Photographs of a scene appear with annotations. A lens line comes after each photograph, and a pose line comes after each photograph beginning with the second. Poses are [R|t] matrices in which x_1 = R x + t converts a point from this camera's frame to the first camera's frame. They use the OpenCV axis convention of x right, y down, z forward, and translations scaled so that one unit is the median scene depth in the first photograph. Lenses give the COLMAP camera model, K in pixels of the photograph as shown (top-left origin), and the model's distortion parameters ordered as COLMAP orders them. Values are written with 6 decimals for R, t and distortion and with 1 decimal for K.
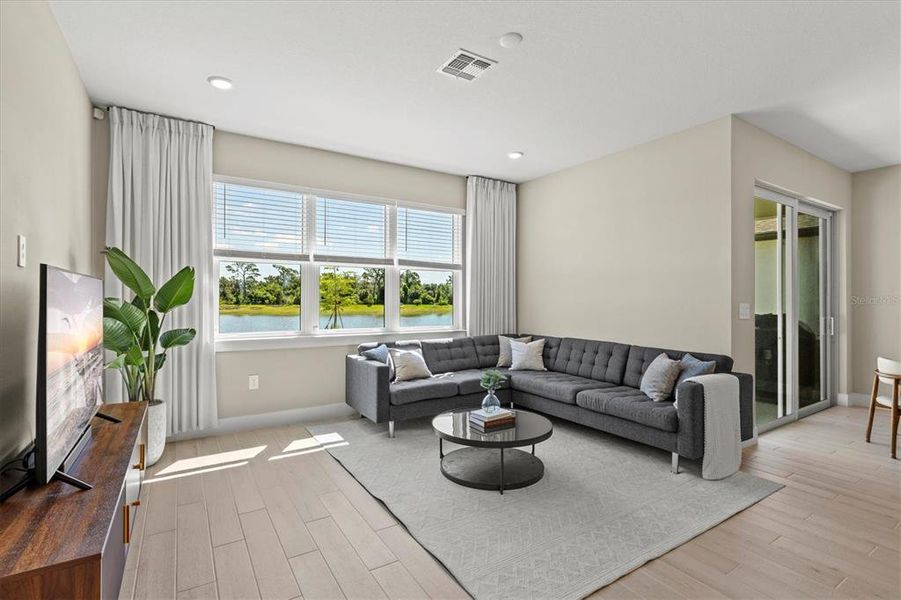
lens RADIAL K [[423.4, 0, 455.1], [0, 423.4, 300.7], [0, 0, 1]] dist [-0.003292, 0.002336]
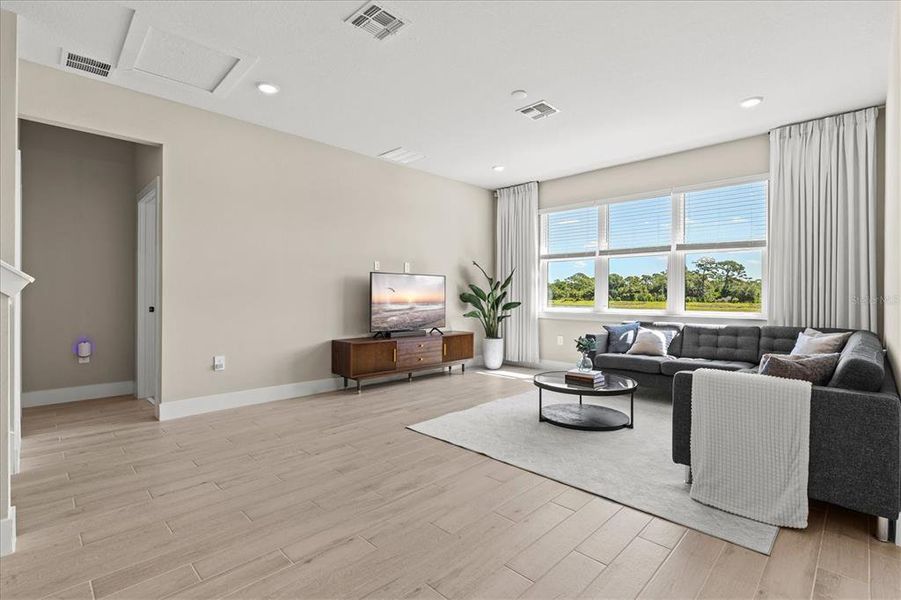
lens RADIAL K [[423.4, 0, 448.2], [0, 423.4, 298.5], [0, 0, 1]] dist [-0.003292, 0.002336]
pose [[0.215723, 0.002994, -0.976450, 0.761162], [-0.007791, 0.999969, 0.001345, 0.036993], [0.976423, 0.007317, 0.215740, 0.238337]]
